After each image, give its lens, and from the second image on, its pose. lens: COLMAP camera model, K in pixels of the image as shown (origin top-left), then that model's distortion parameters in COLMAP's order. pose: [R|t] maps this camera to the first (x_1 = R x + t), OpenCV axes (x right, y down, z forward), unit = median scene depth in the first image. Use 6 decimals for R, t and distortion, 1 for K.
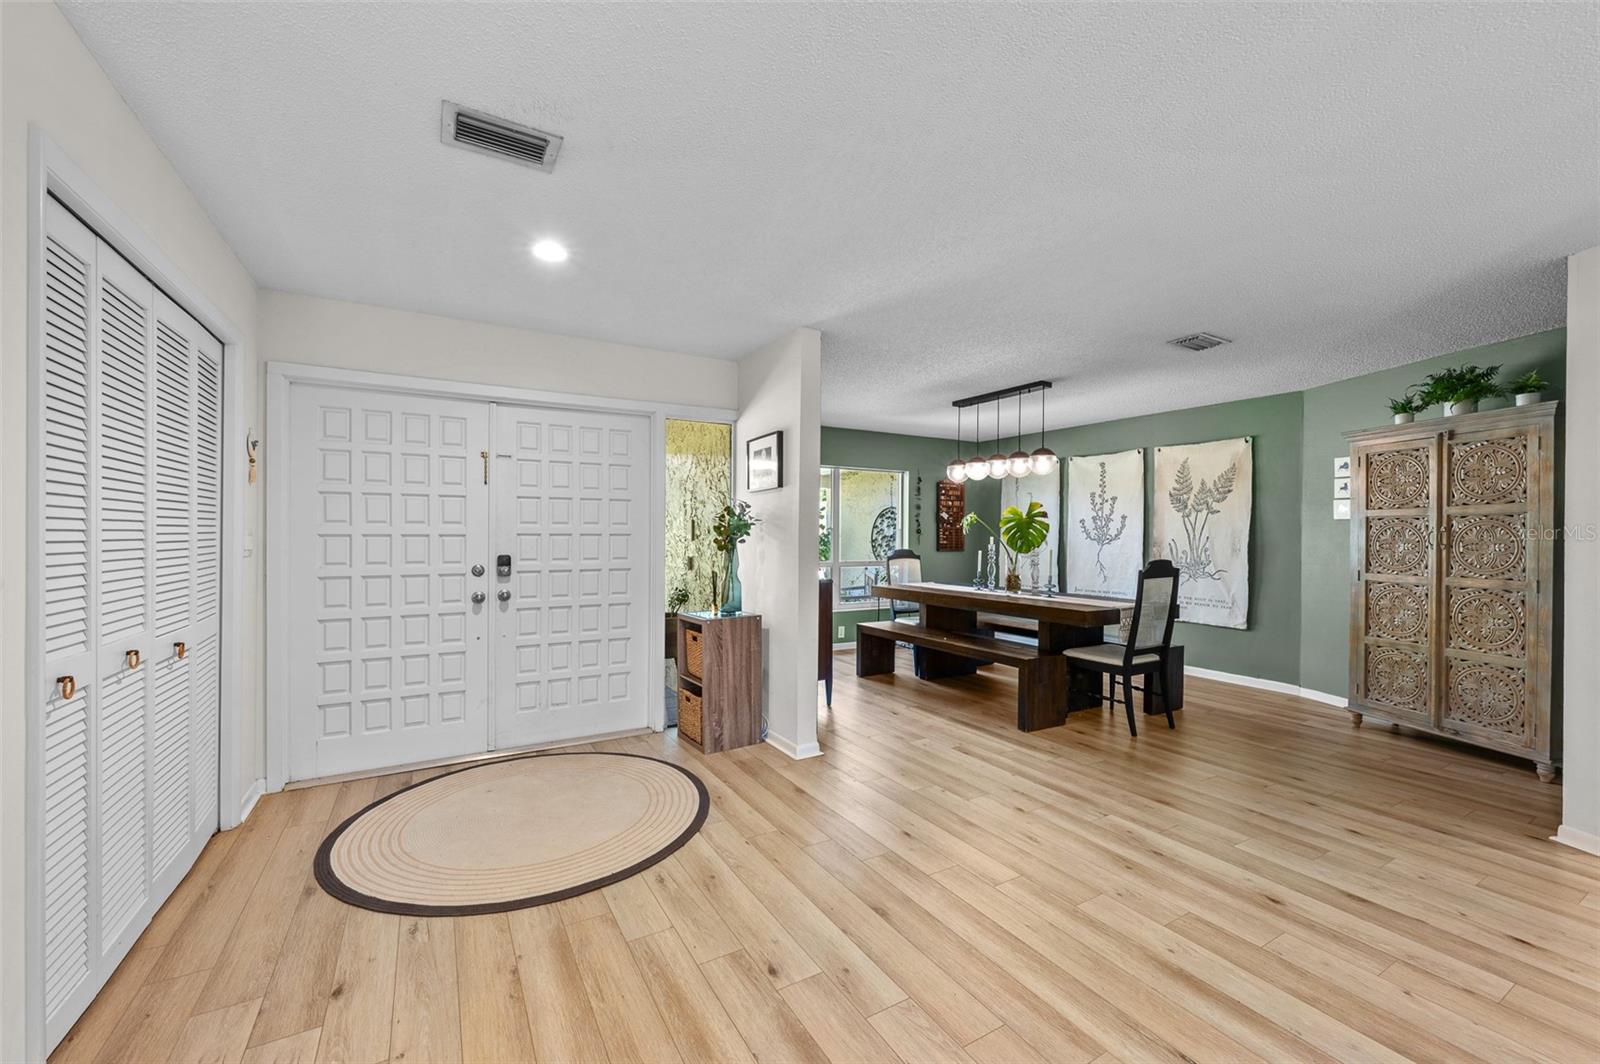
lens RADIAL K [[634.4, 0, 801.7], [0, 634.4, 542.5], [0, 0, 1]] dist [-0.000160, 0.000024]
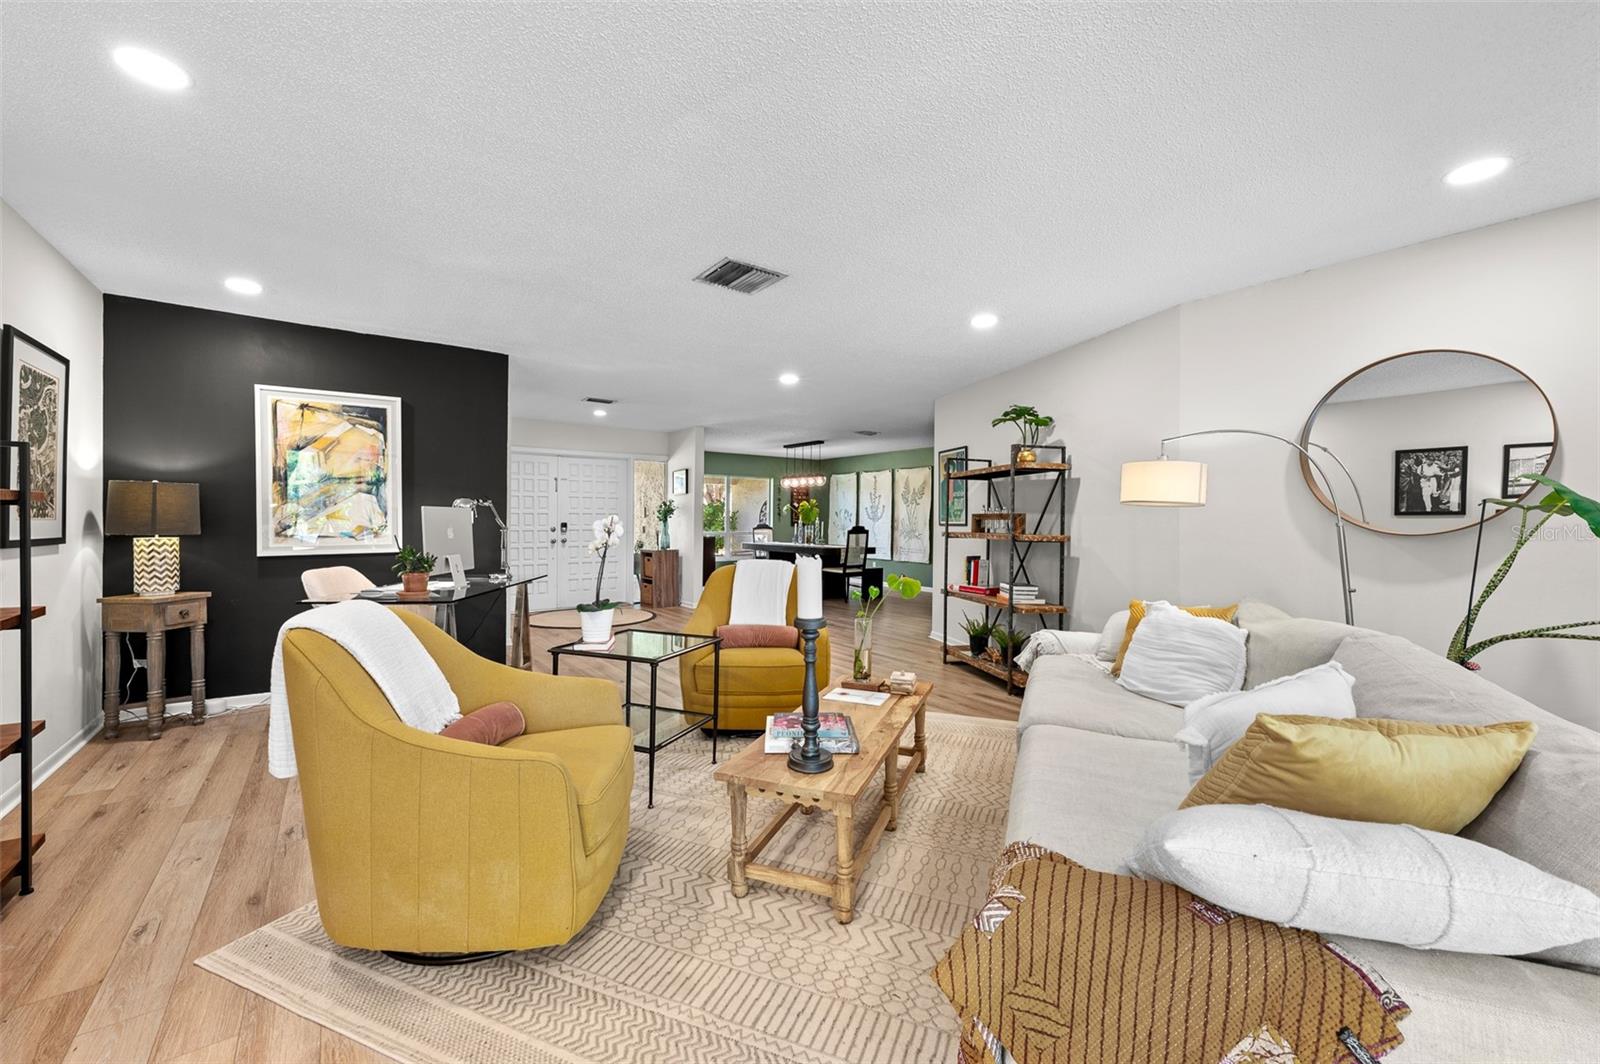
lens RADIAL K [[634.4, 0, 798.9], [0, 634.4, 530.4], [0, 0, 1]] dist [-0.000160, 0.000024]
pose [[0.995367, 0.001522, 0.096139, 0.141229], [-0.002023, 0.999985, 0.005116, 0.031921], [-0.096130, -0.005286, 0.995355, -1.255375]]
